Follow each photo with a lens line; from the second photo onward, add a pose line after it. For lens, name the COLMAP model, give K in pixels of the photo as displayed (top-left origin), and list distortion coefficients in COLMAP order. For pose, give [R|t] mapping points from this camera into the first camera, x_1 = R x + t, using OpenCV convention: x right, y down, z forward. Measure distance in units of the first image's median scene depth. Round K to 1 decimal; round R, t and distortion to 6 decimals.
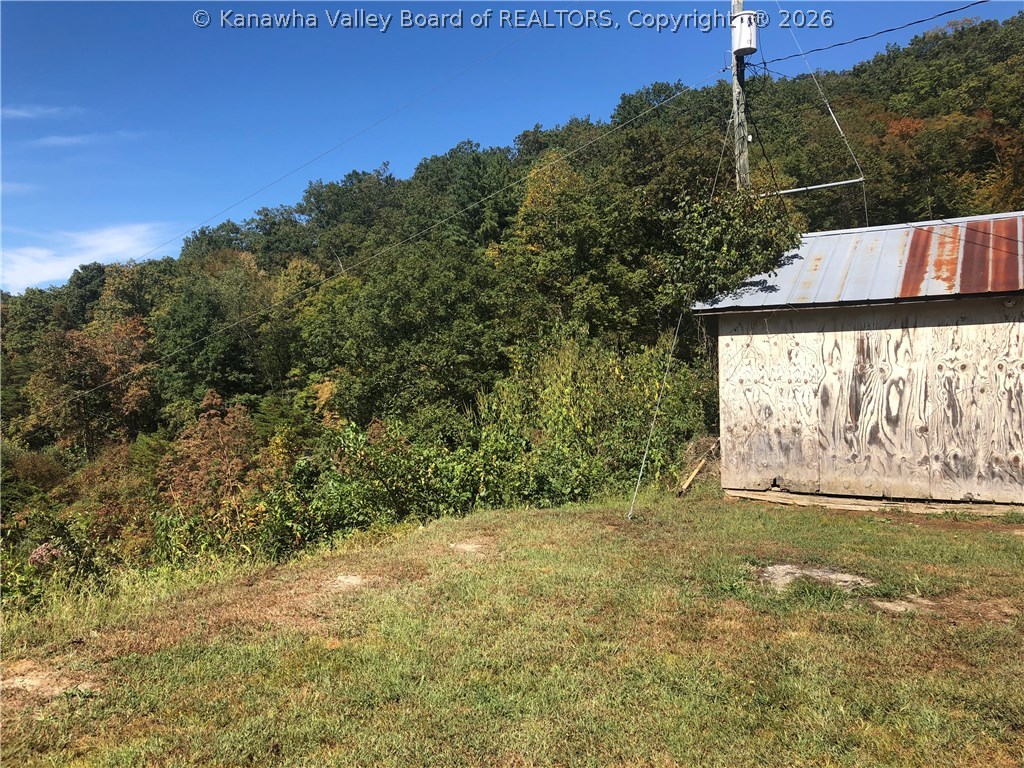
lens RADIAL K [[833.6, 0, 512.5], [0, 833.6, 384.9], [0, 0, 1]] dist [0.001846, -0.004401]
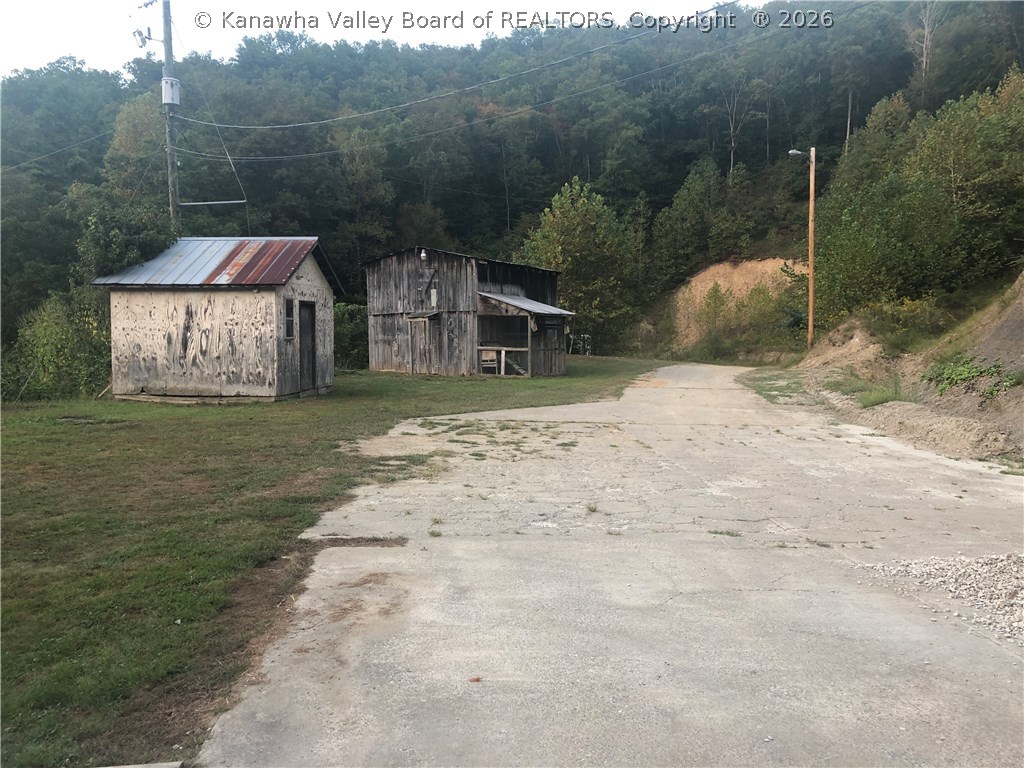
lens RADIAL K [[833.6, 0, 513.2], [0, 833.6, 381.8], [0, 0, 1]] dist [0.001846, -0.004401]
pose [[0.909766, -0.001318, 0.415118, 0.306039], [-0.020809, 0.998593, 0.048775, 0.004070], [-0.414599, -0.053012, 0.908459, -0.865312]]
